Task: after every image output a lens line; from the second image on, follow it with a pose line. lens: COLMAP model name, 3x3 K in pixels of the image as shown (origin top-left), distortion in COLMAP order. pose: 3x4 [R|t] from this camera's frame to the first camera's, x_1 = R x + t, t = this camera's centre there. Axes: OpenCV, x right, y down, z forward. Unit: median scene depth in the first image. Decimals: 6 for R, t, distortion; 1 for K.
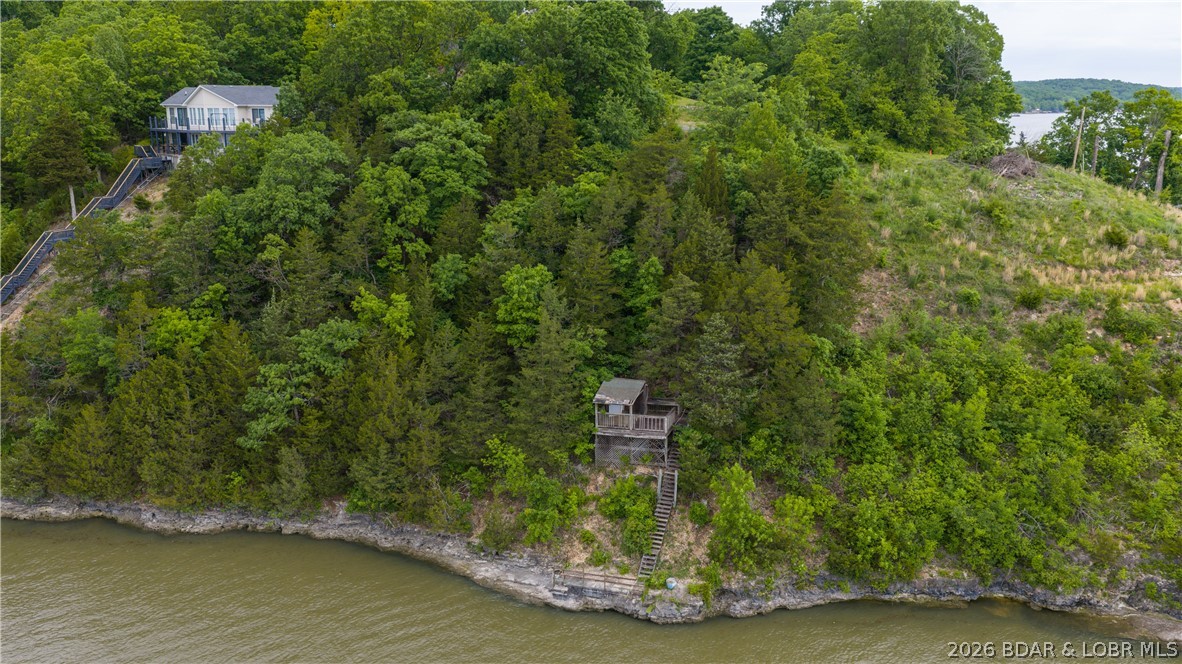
lens RADIAL K [[990.4, 0, 591.0], [0, 990.4, 332.0], [0, 0, 1]] dist [0.000801, -0.011061]
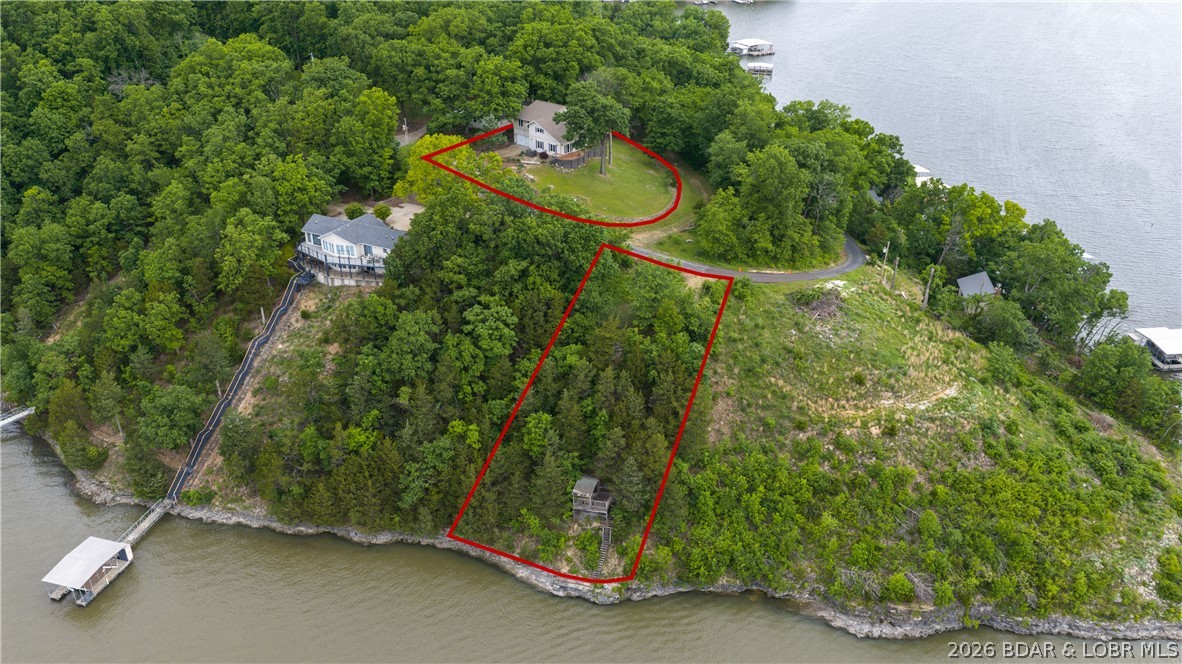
lens RADIAL K [[990.4, 0, 591.0], [0, 990.4, 332.0], [0, 0, 1]] dist [0.000801, -0.011061]
pose [[0.999985, 0.003336, -0.004243, 0.047307], [-0.002251, 0.972243, 0.233963, -0.704411], [0.004905, -0.233950, 0.972236, -0.887254]]
